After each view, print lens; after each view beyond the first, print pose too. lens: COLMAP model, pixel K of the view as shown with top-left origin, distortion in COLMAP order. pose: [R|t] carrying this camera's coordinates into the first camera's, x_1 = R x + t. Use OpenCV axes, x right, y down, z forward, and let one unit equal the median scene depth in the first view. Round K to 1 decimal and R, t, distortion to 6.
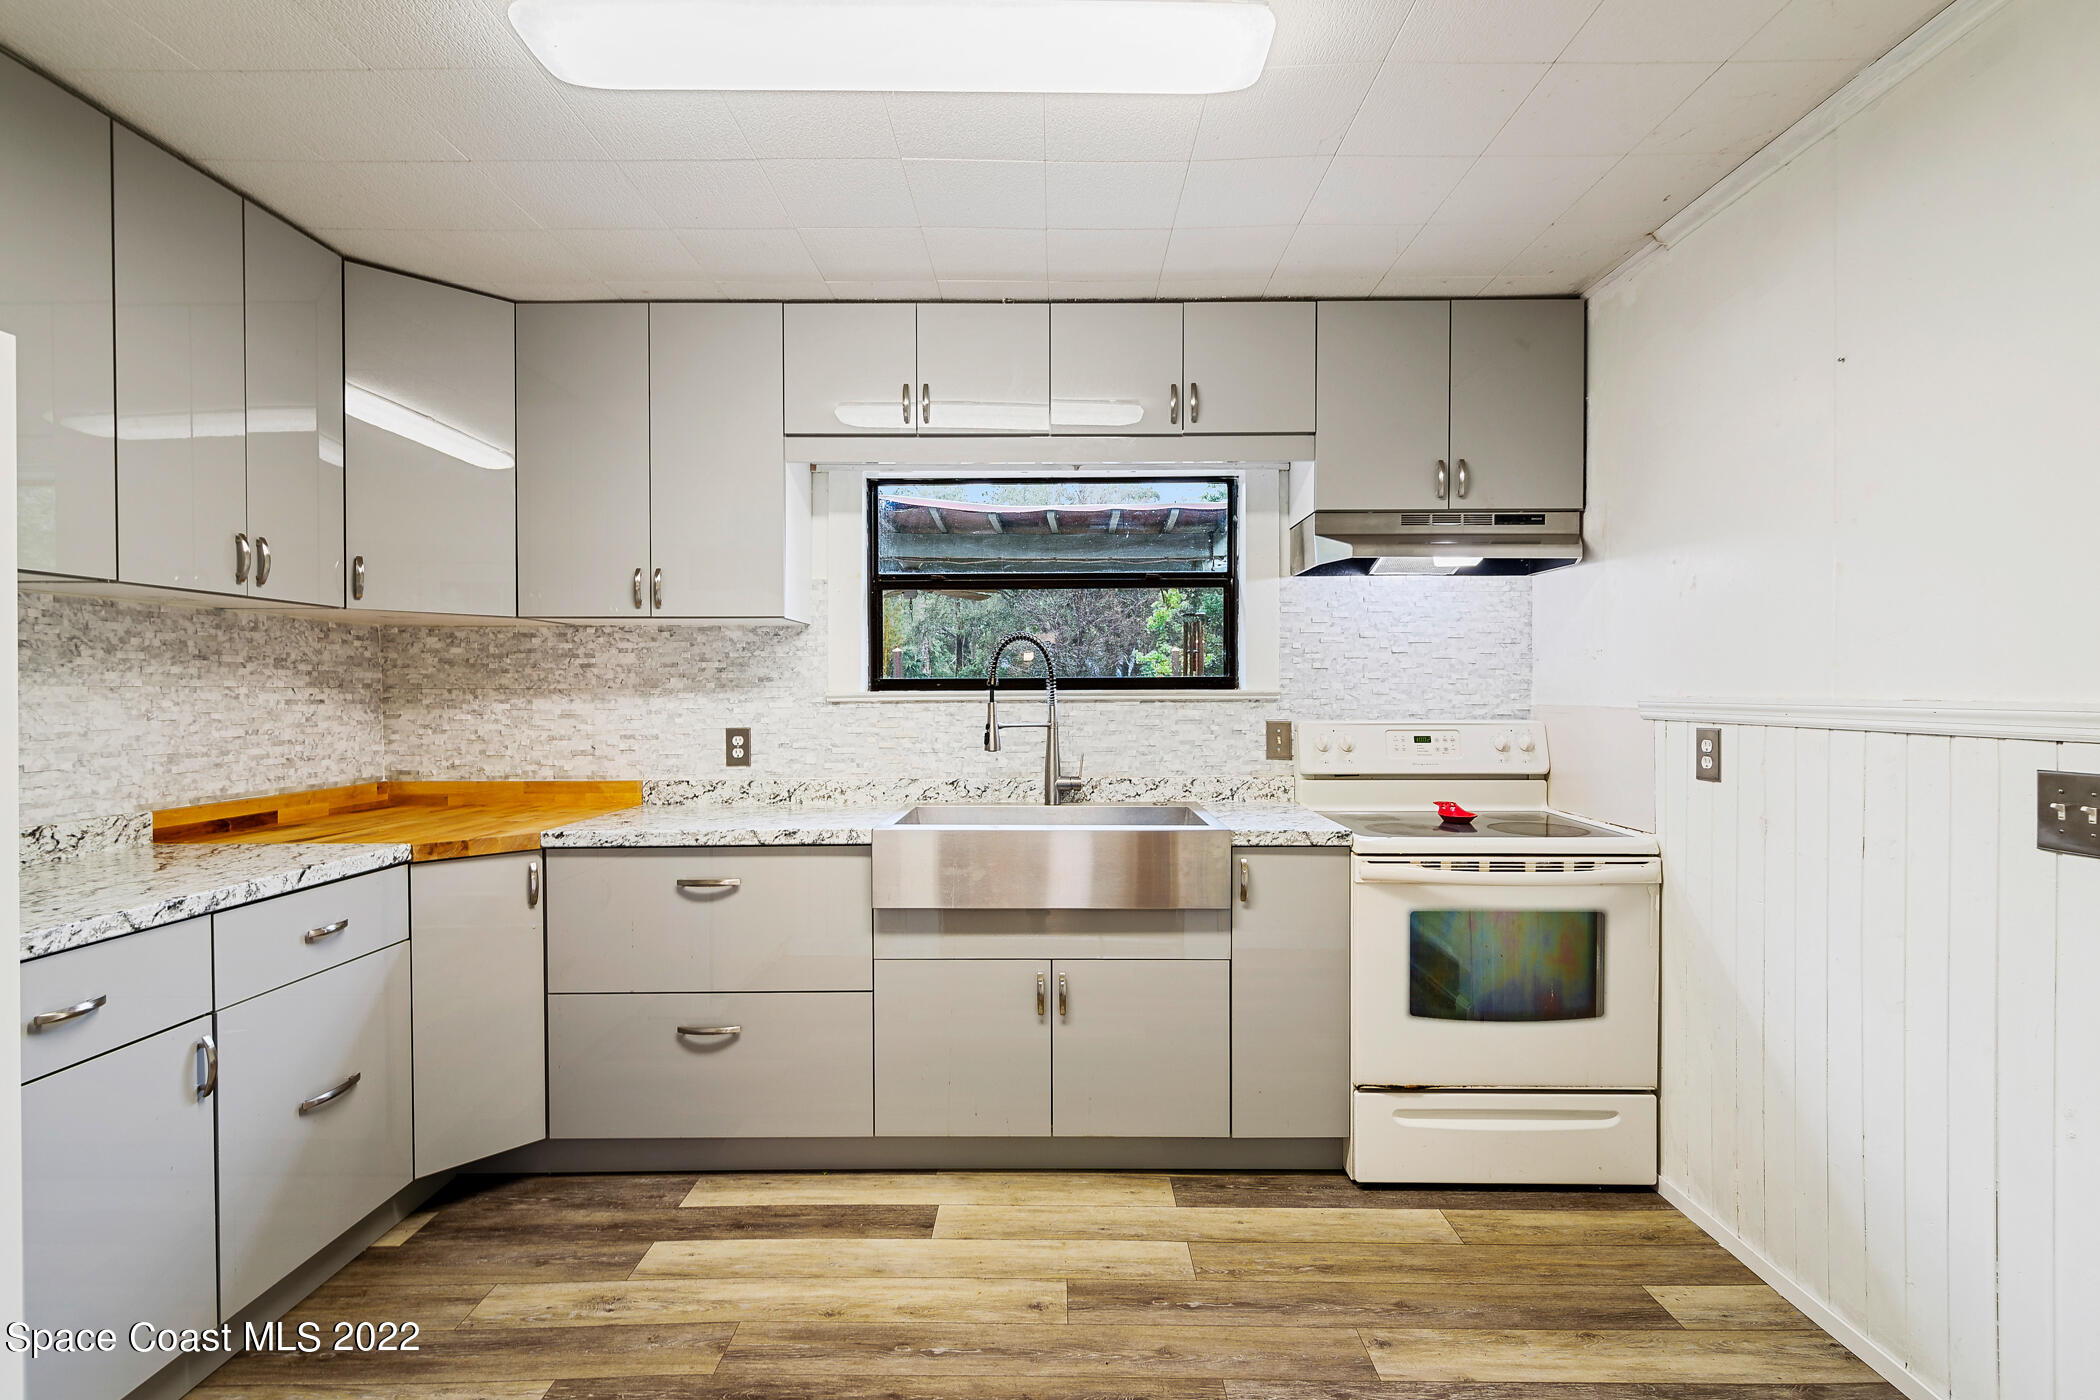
lens RADIAL K [[965.9, 0, 1084.4], [0, 965.9, 705.2], [0, 0, 1]] dist [-0.012251, -0.001749]
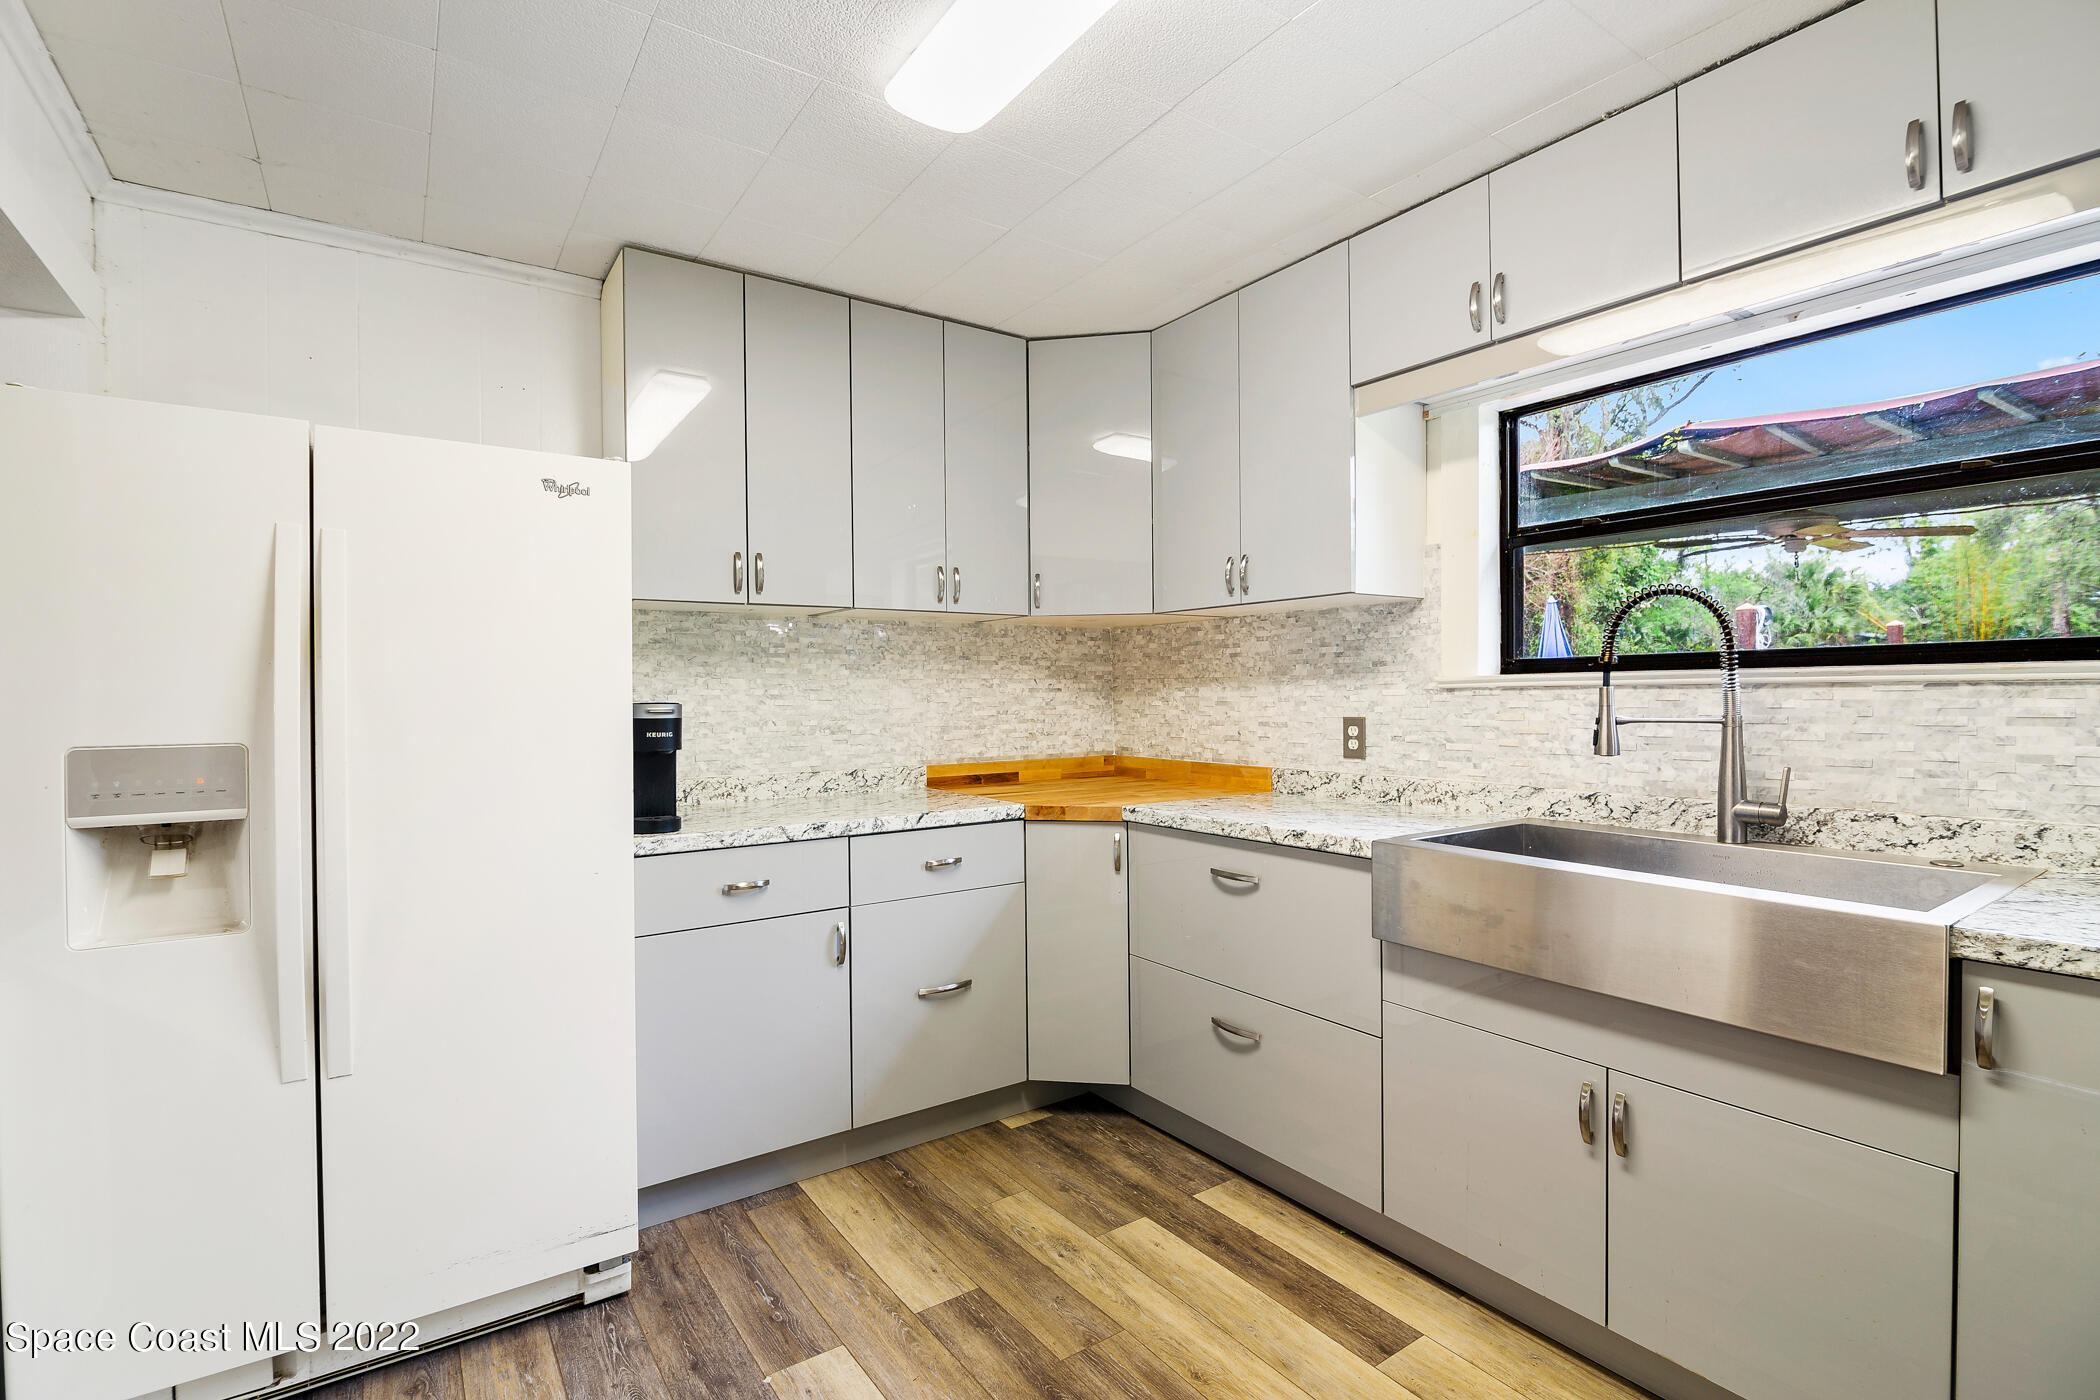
lens RADIAL K [[965.9, 0, 1050.4], [0, 965.9, 699.4], [0, 0, 1]] dist [-0.012251, -0.001749]
pose [[0.560860, 0.004241, -0.827900, 0.301895], [-0.002623, 0.999991, 0.003346, 0.005473], [0.827906, 0.000295, 0.560866, 0.303057]]
